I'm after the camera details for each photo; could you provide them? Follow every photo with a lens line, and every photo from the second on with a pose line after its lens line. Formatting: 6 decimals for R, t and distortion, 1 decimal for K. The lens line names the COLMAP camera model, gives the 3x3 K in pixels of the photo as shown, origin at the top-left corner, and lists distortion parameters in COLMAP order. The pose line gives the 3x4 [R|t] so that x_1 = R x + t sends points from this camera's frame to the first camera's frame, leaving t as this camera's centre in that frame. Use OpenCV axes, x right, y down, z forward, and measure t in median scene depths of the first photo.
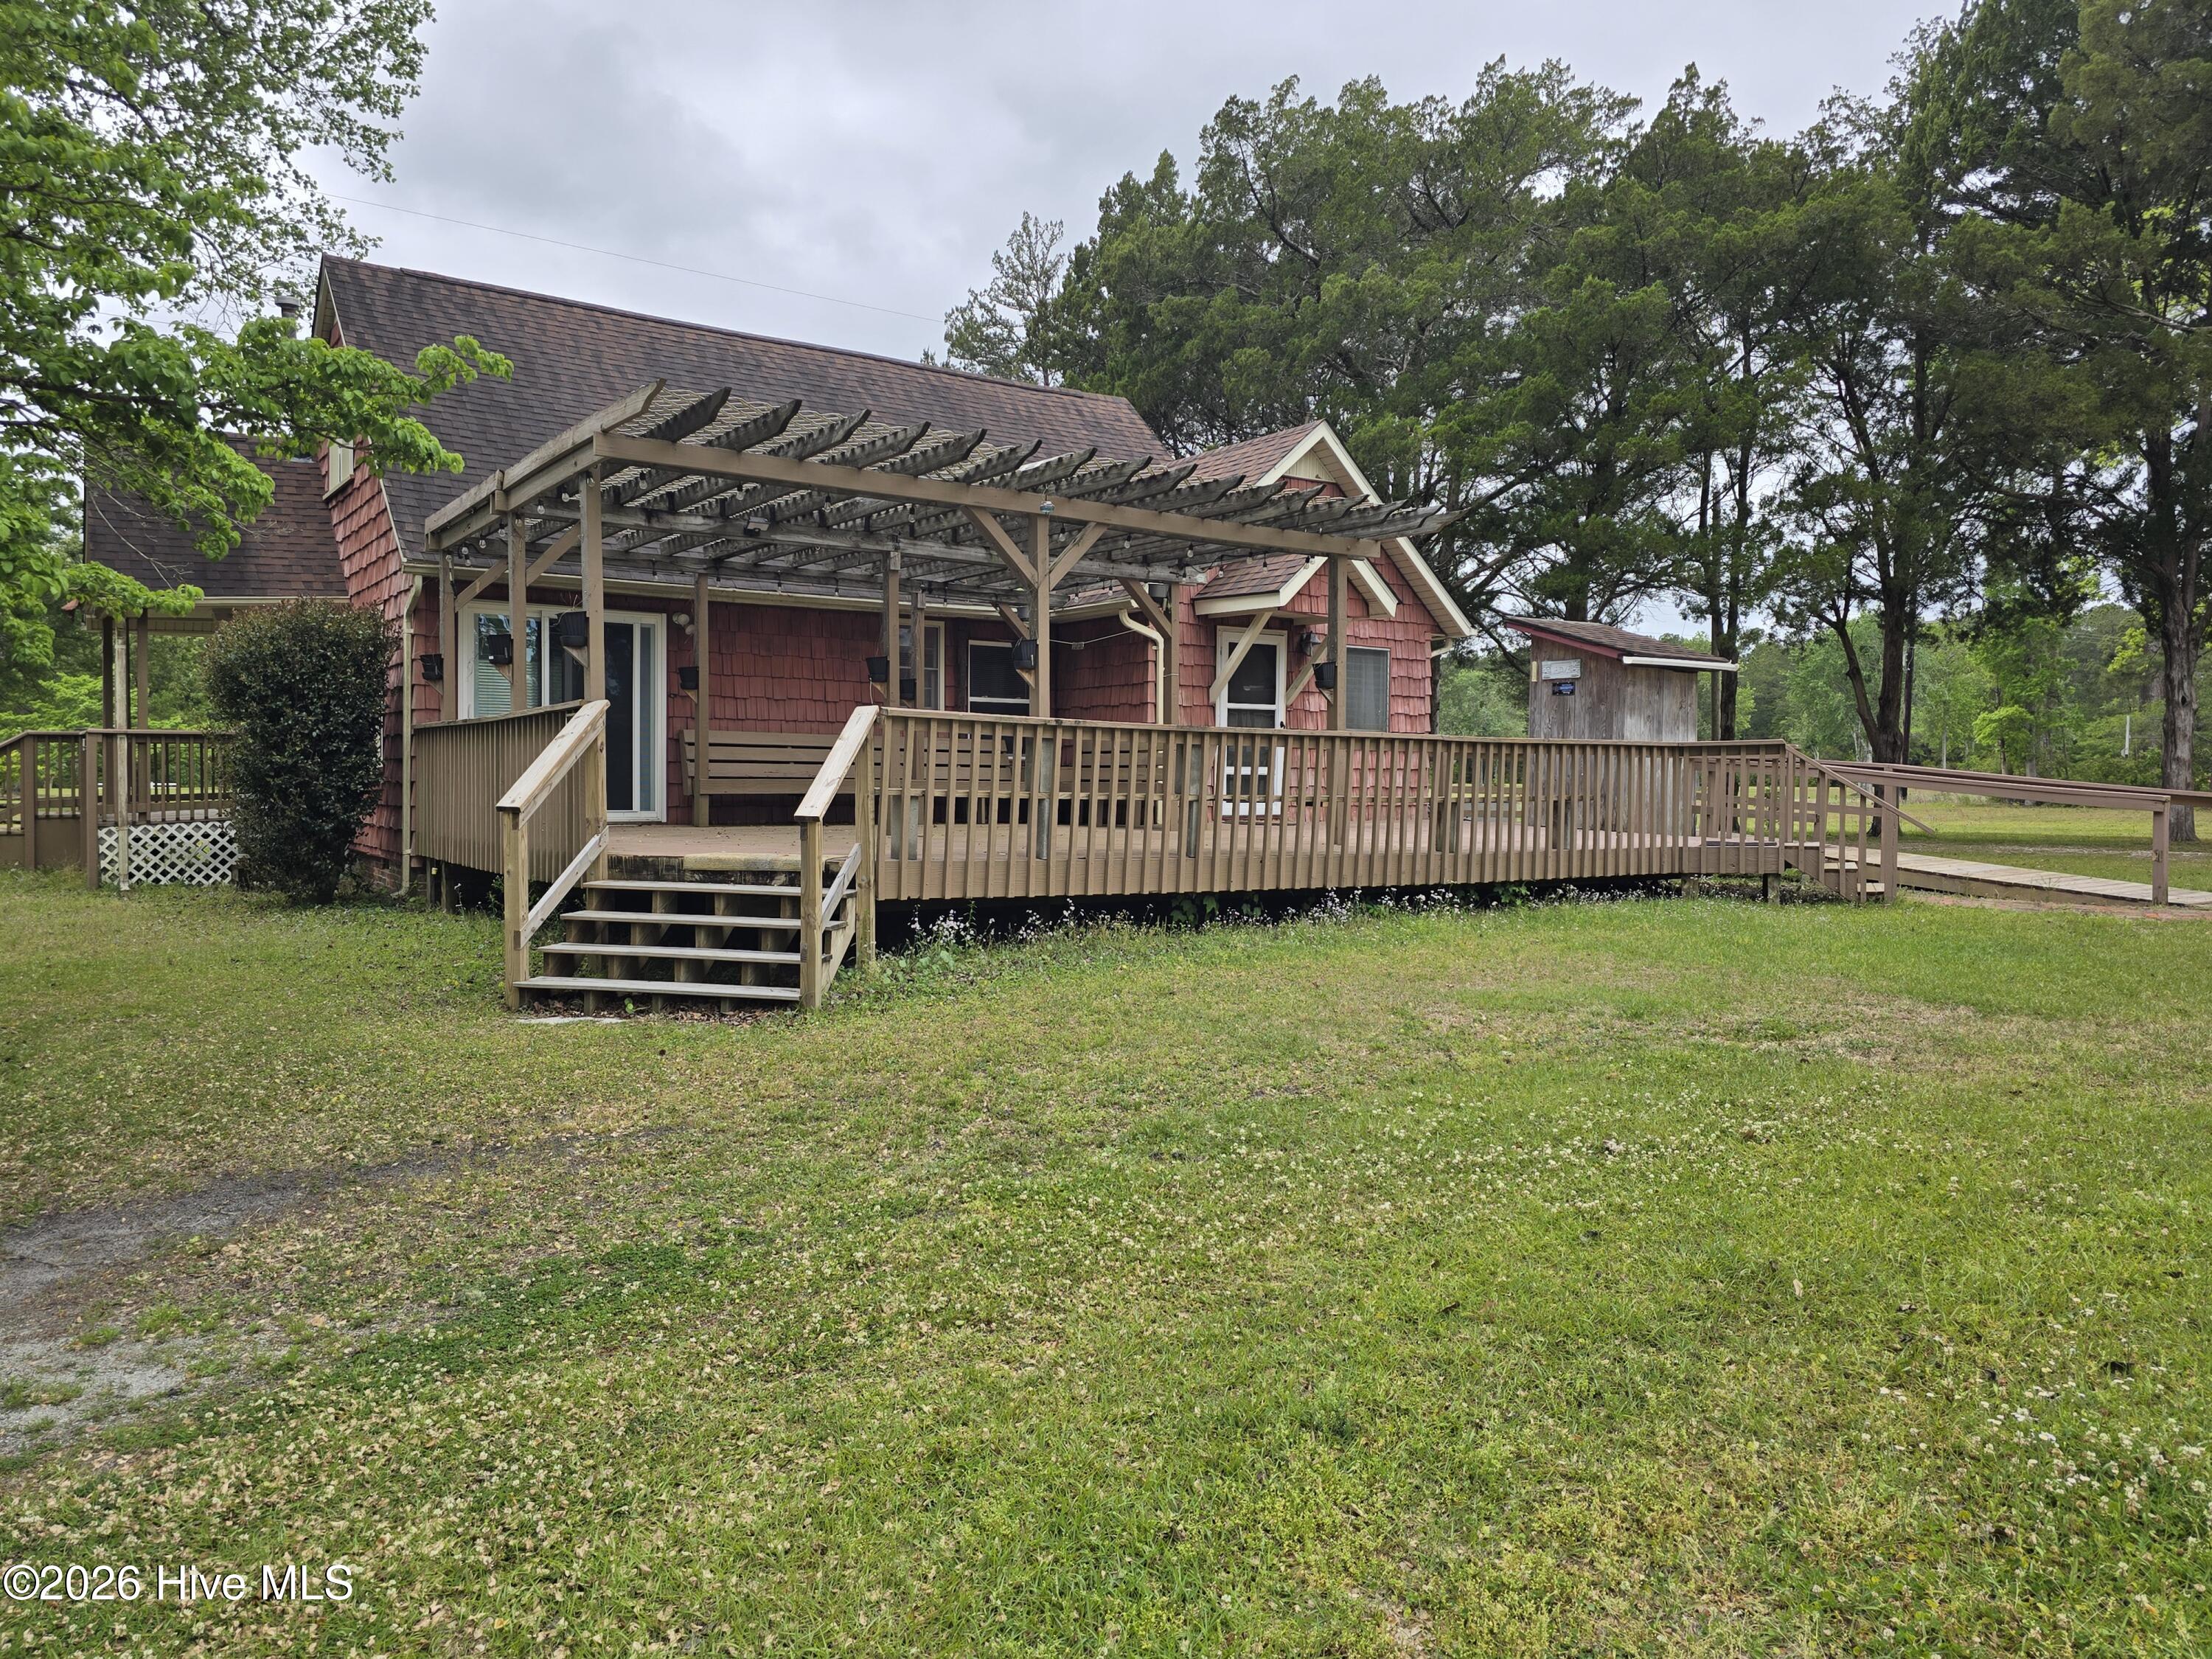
lens RADIAL K [[1480.4, 0, 1100.1], [0, 1480.4, 815.1], [0, 0, 1]] dist [0.082889, -0.087733]
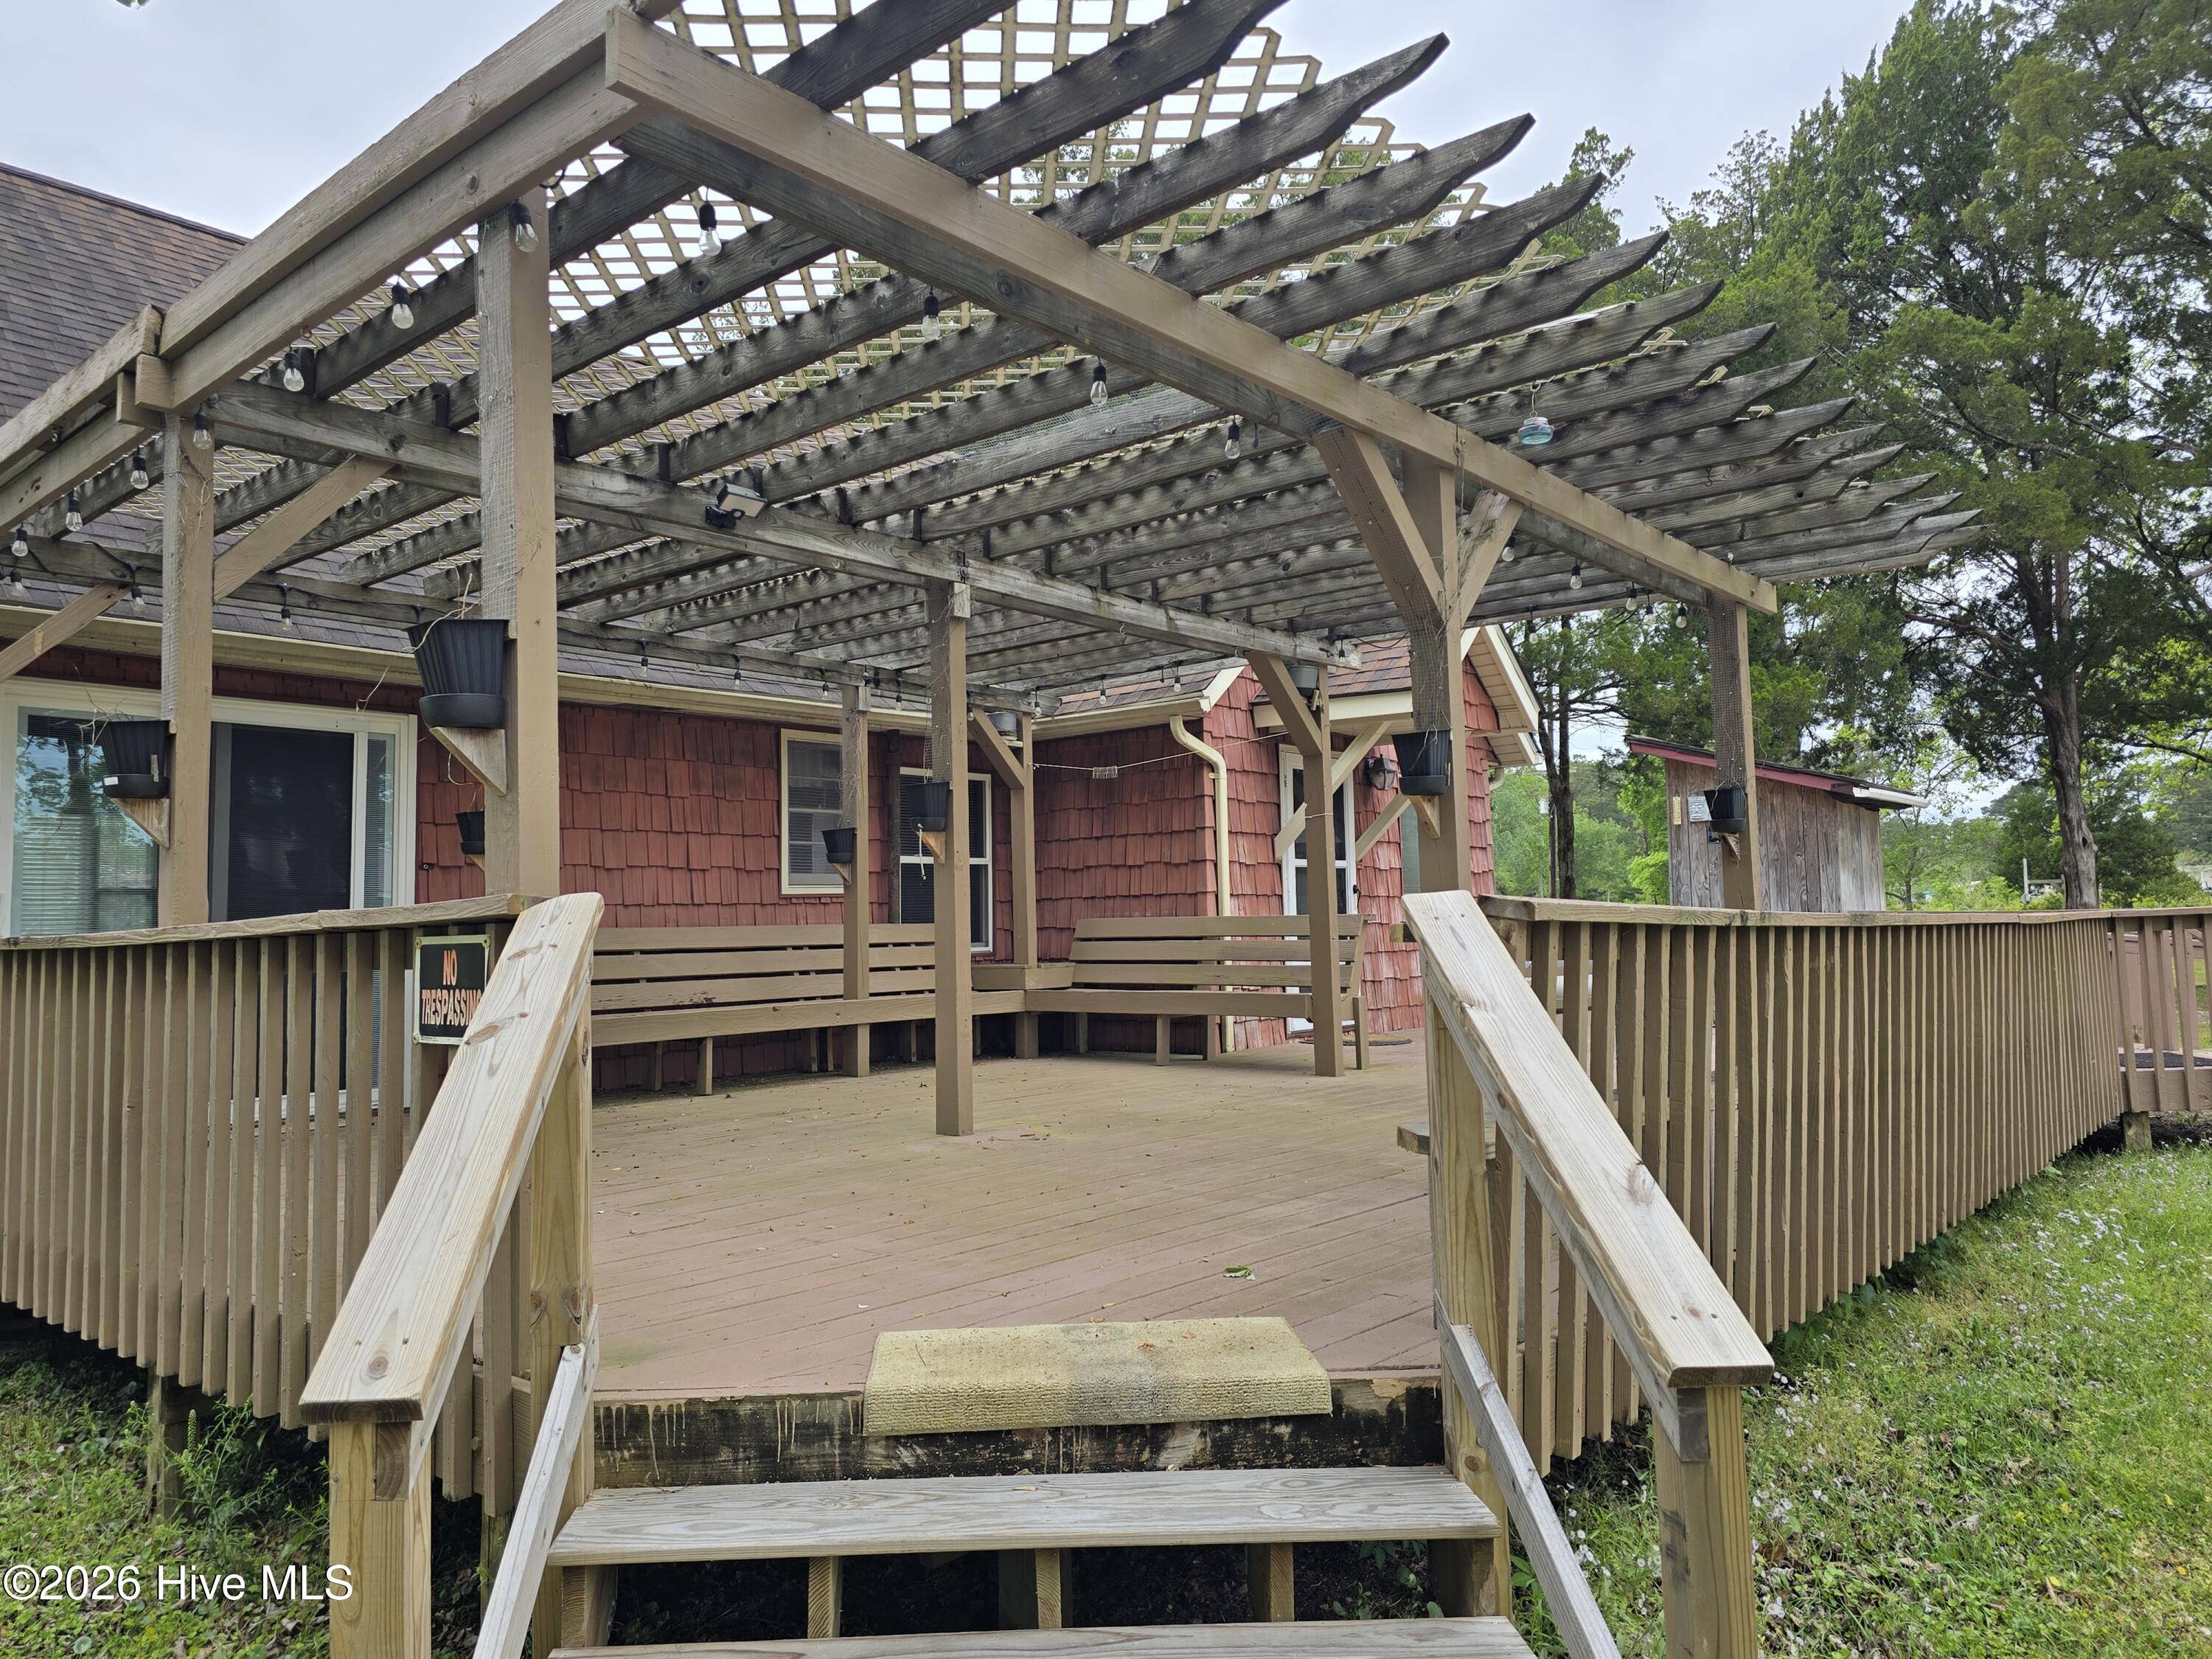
lens RADIAL K [[1489.0, 0, 1088.8], [0, 1489.0, 816.4], [0, 0, 1]] dist [0.065433, -0.070548]
pose [[0.967482, -0.012096, 0.252649, -0.195819], [0.037683, 0.994602, -0.096684, -0.037289], [-0.250115, 0.103061, 0.962715, 0.423972]]
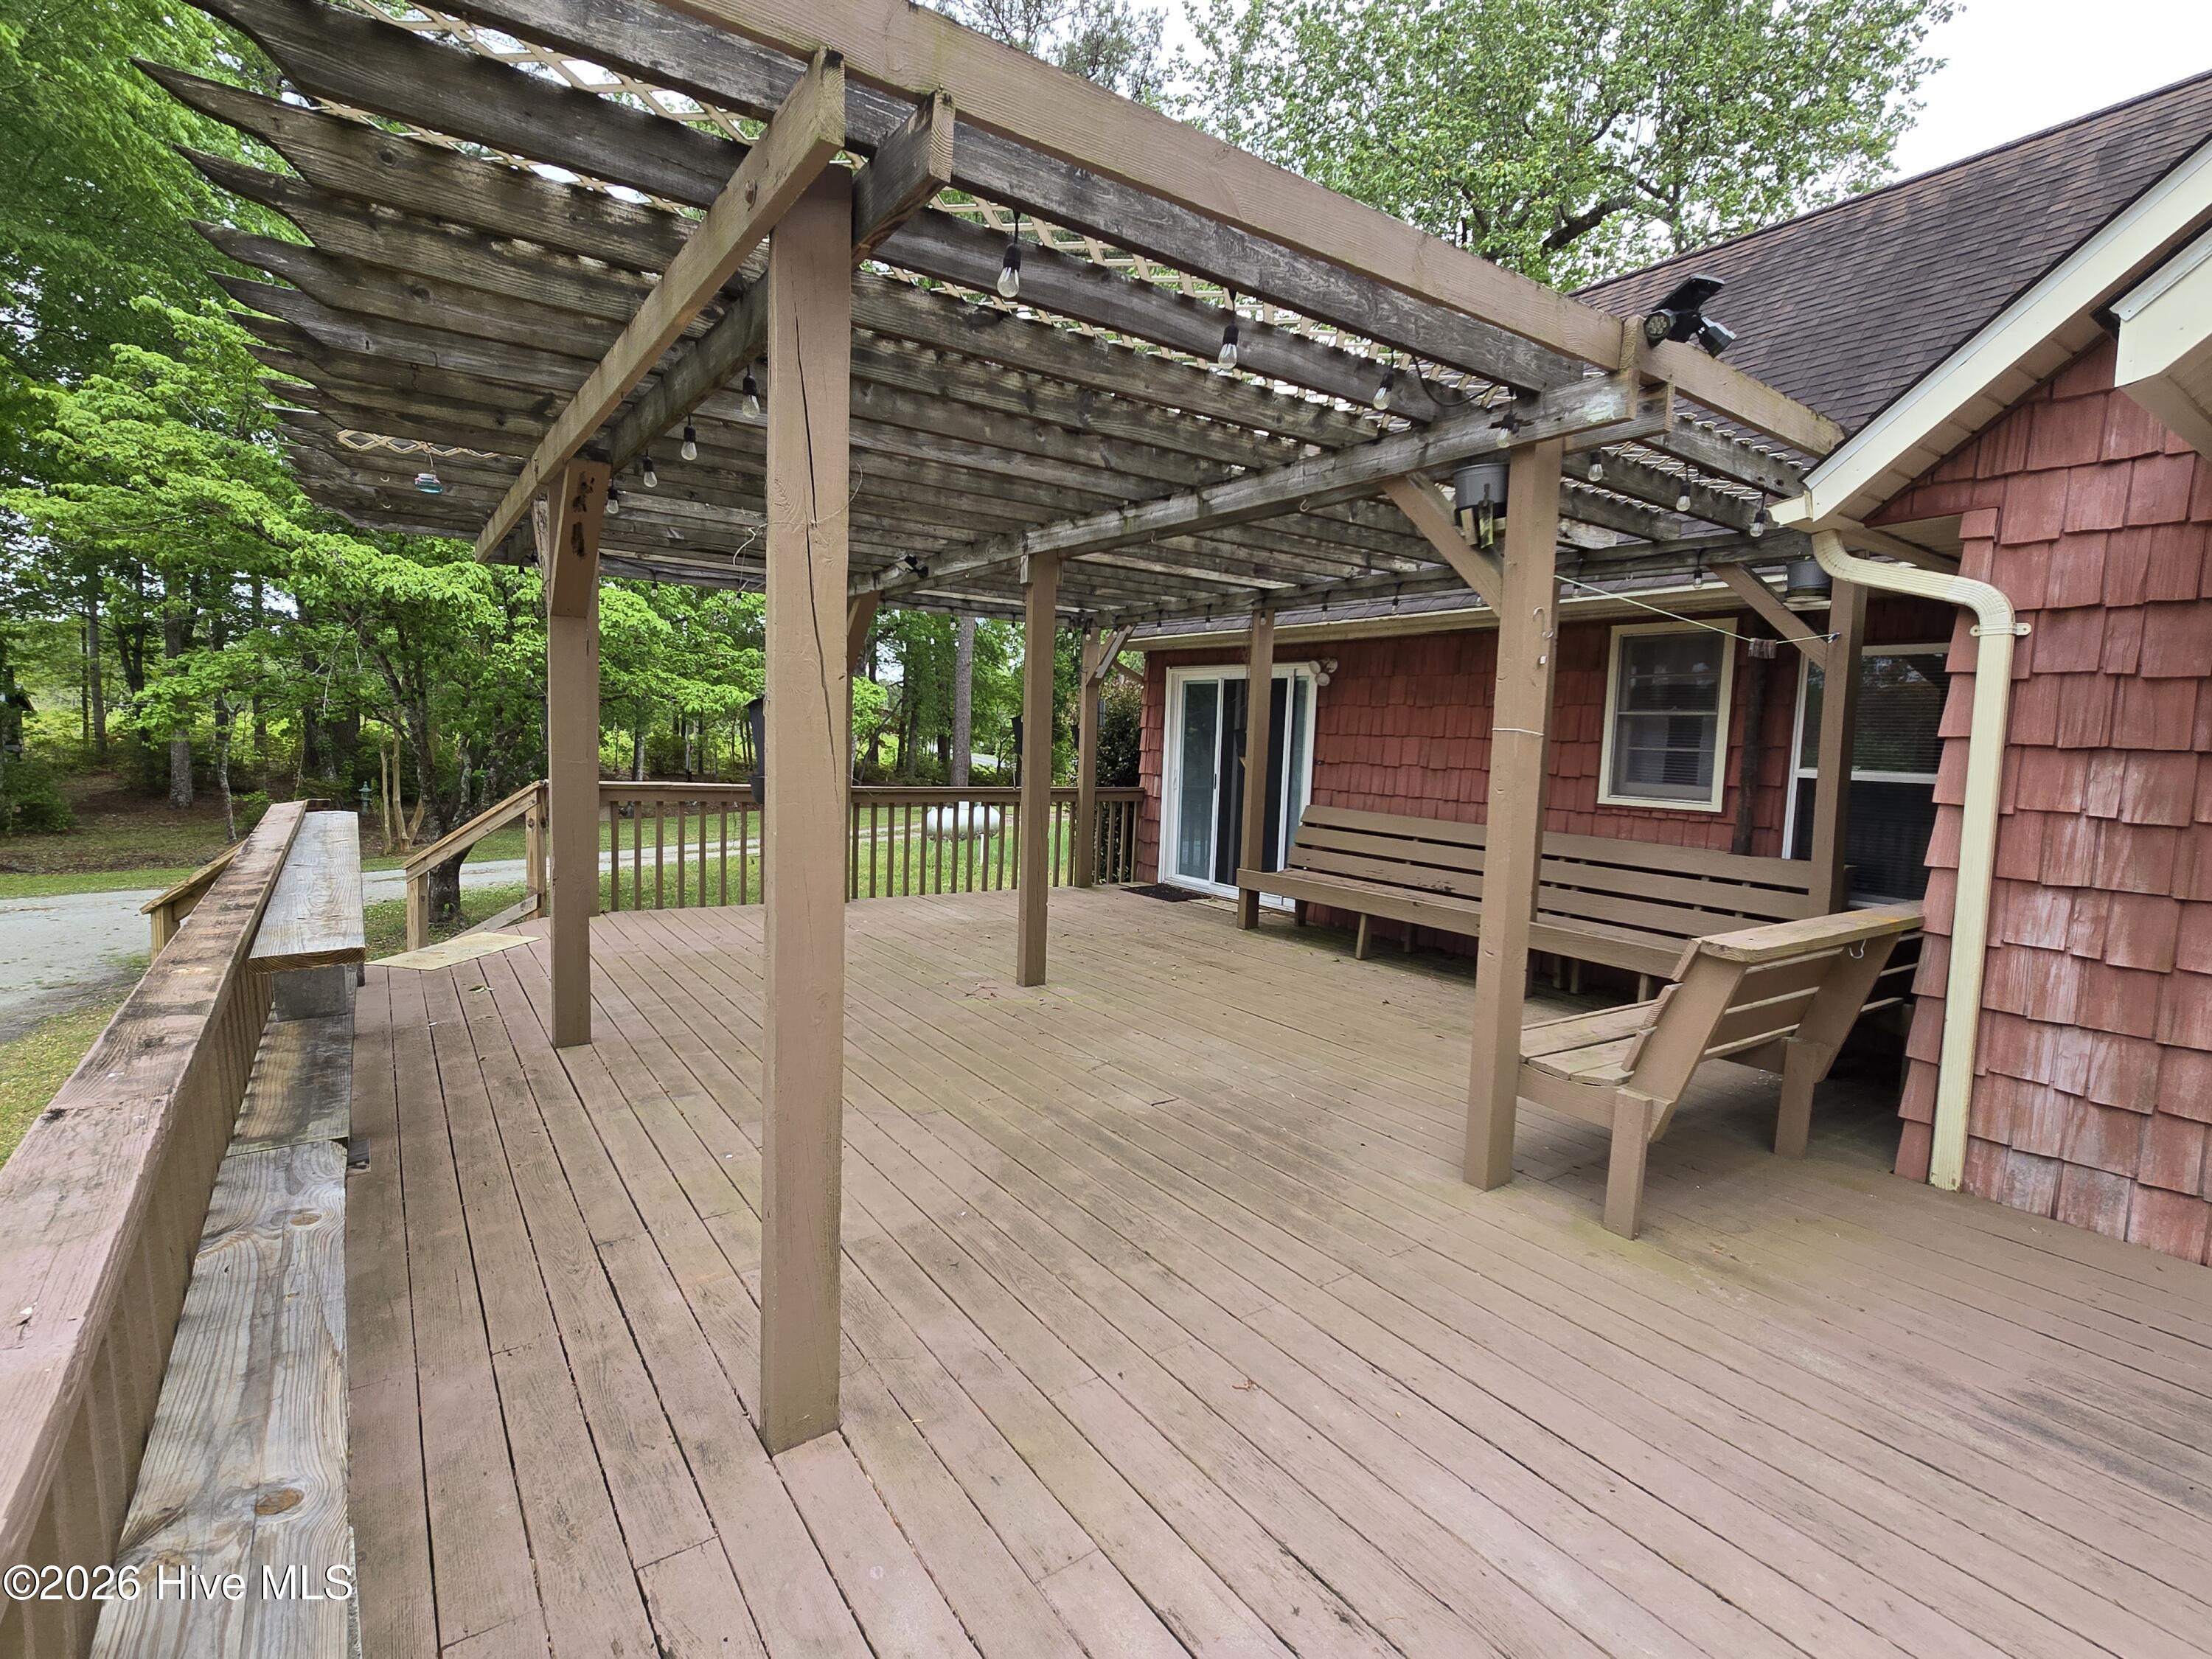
lens RADIAL K [[1036.1, 0, 1106.0], [0, 1036.1, 829.5], [0, 0, 1]] dist [0.000796, -0.000127]
pose [[0.021563, 0.081951, -0.996403, 0.275884], [-0.064040, 0.994701, 0.080426, -0.083136], [0.997714, 0.062075, 0.026697, 0.884403]]
